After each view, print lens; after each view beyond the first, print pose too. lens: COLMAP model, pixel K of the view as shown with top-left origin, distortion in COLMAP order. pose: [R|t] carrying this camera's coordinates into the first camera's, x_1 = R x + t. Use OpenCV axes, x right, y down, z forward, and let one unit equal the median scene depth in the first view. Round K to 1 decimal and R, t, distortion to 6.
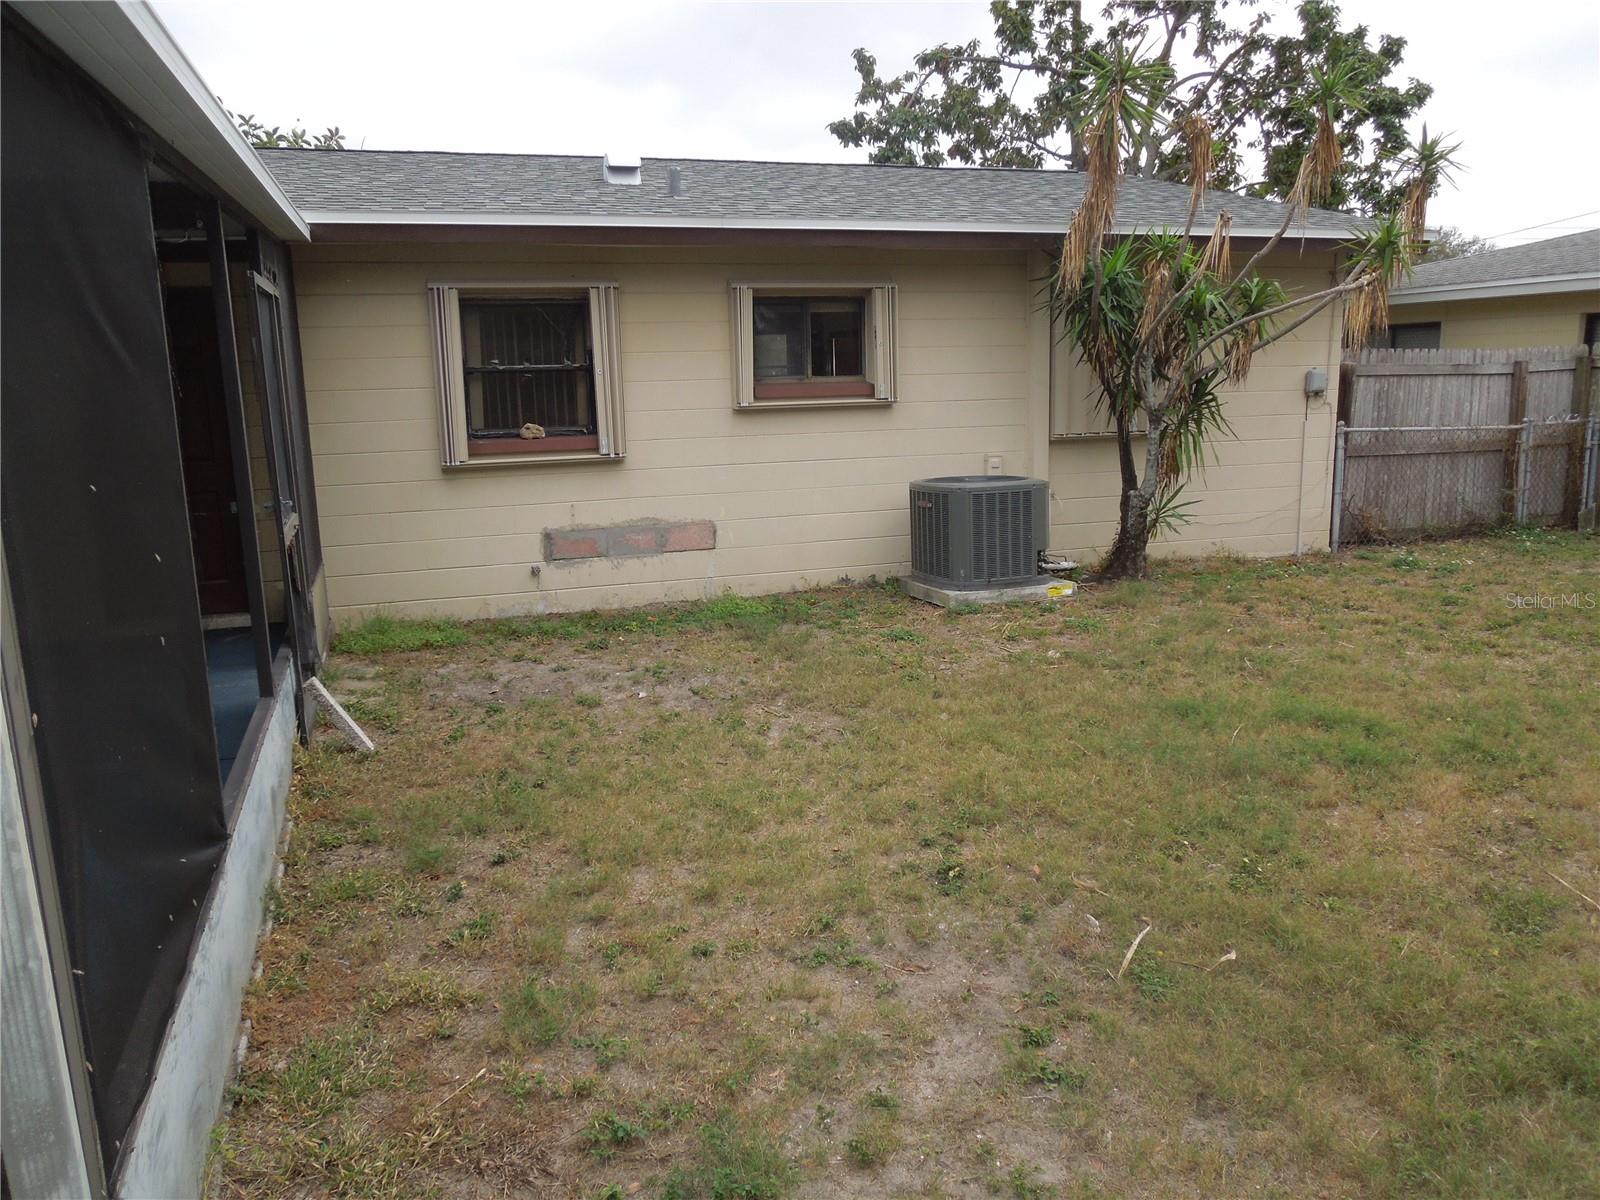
lens RADIAL K [[1200.3, 0, 806.8], [0, 1200.3, 596.1], [0, 0, 1]] dist [0.015777, 0.010392]
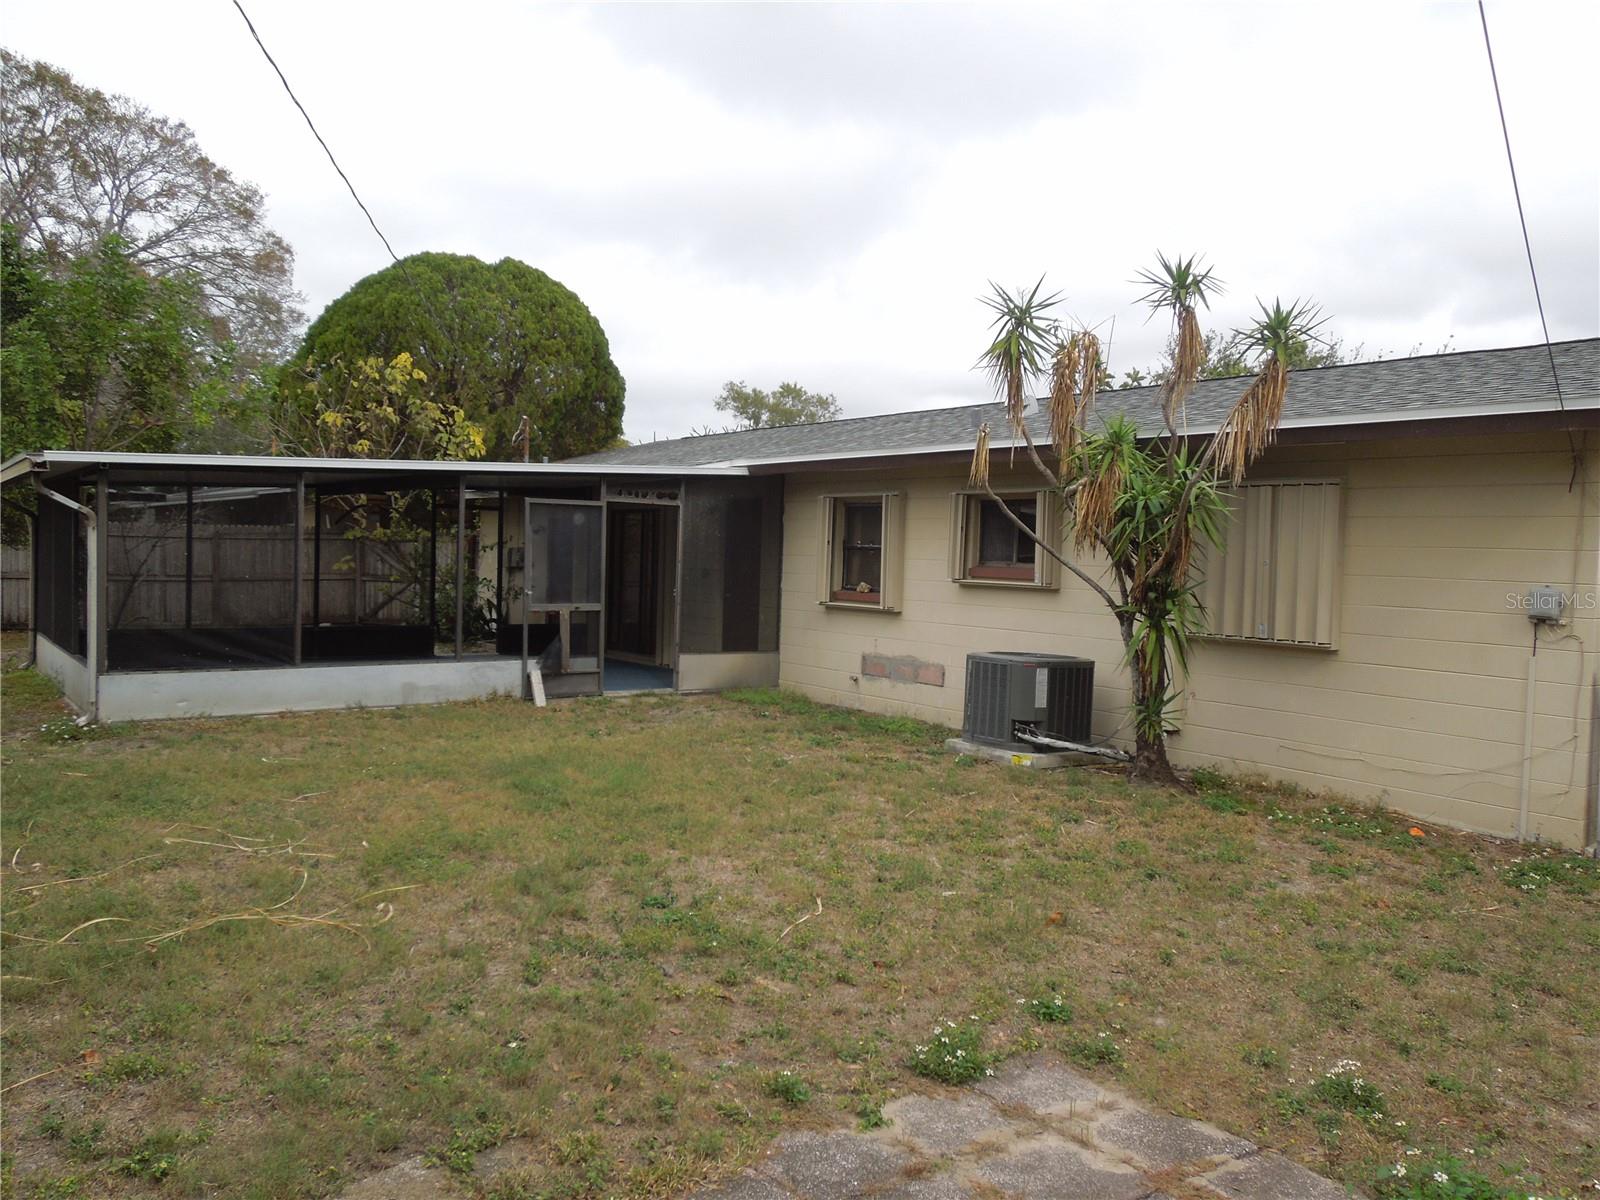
lens RADIAL K [[1200.3, 0, 802.5], [0, 1200.3, 600.6], [0, 0, 1]] dist [0.015777, 0.010392]
pose [[0.319192, 0.071171, -0.945014, 1.150924], [-0.210228, 0.977649, 0.002622, -0.106076], [0.924078, 0.197831, 0.327020, 0.417510]]
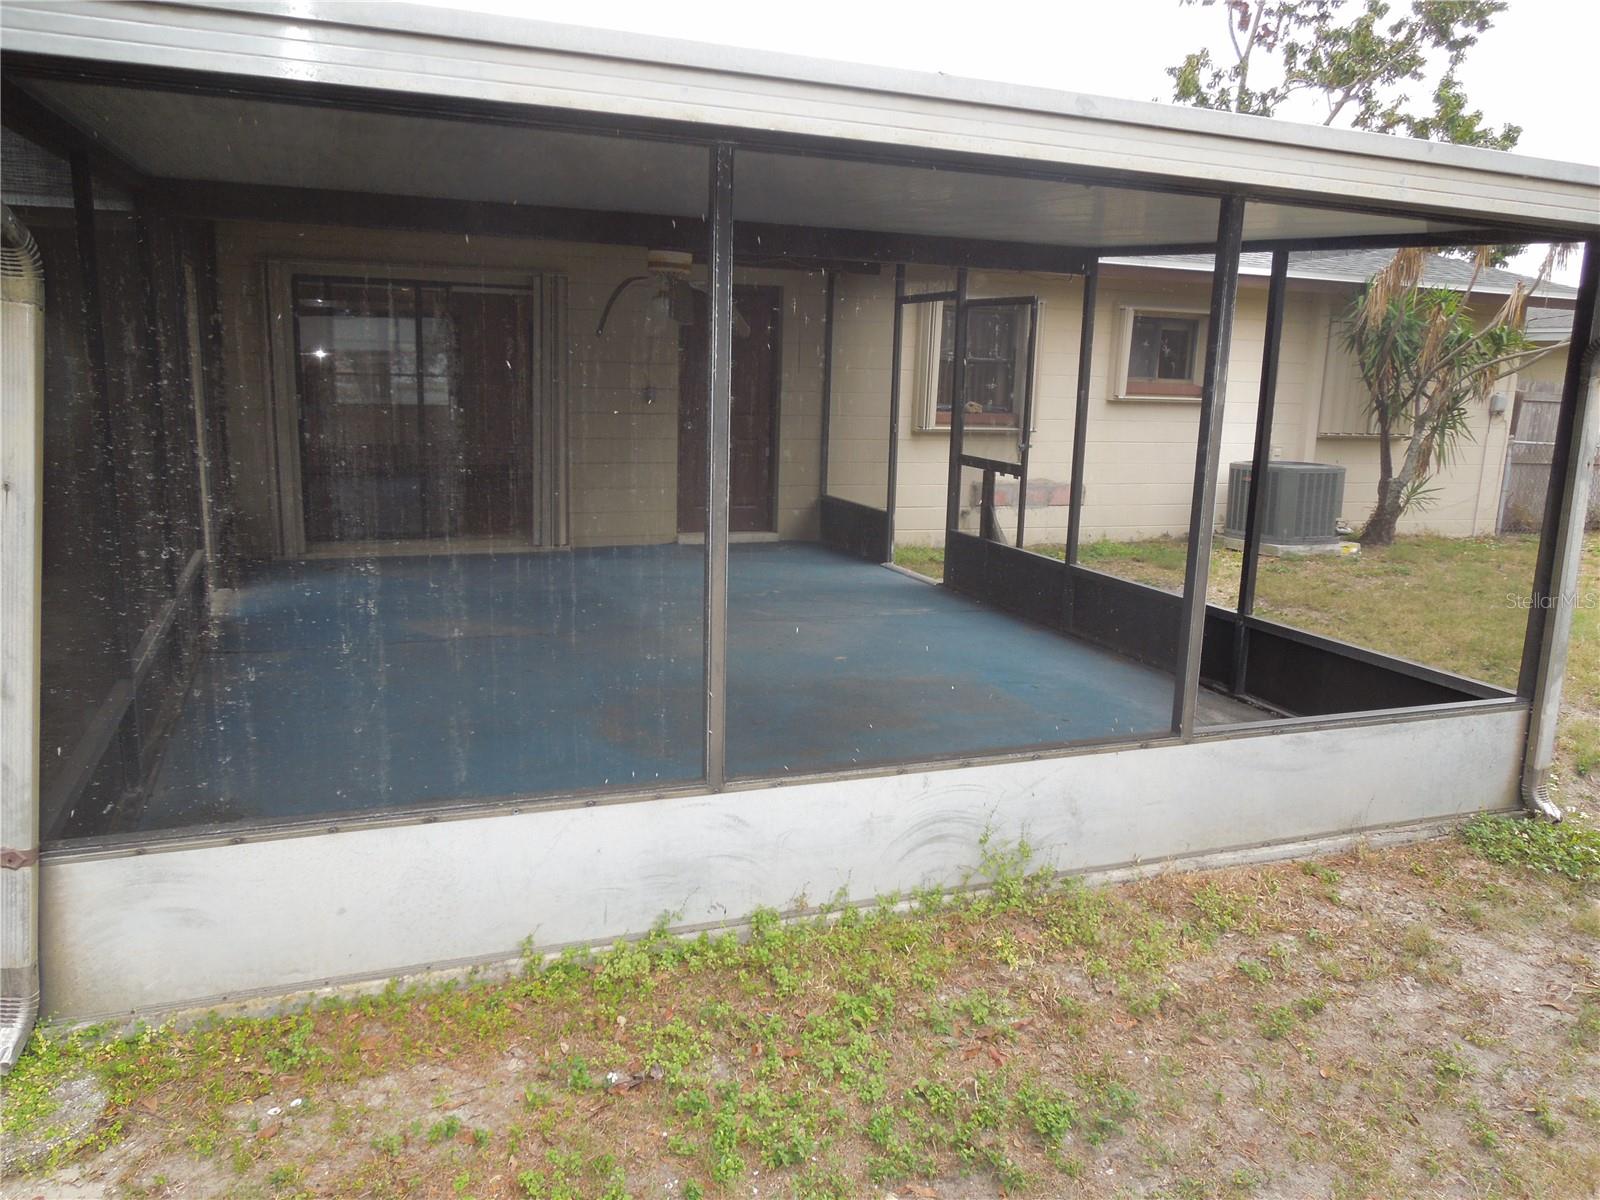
lens RADIAL K [[1200.3, 0, 796.7], [0, 1200.3, 602.1], [0, 0, 1]] dist [0.015777, 0.010392]
pose [[0.996796, 0.048062, 0.063930, -0.479316], [-0.048890, 0.998738, 0.011464, 0.068186], [-0.063299, -0.014553, 0.997889, -0.302004]]
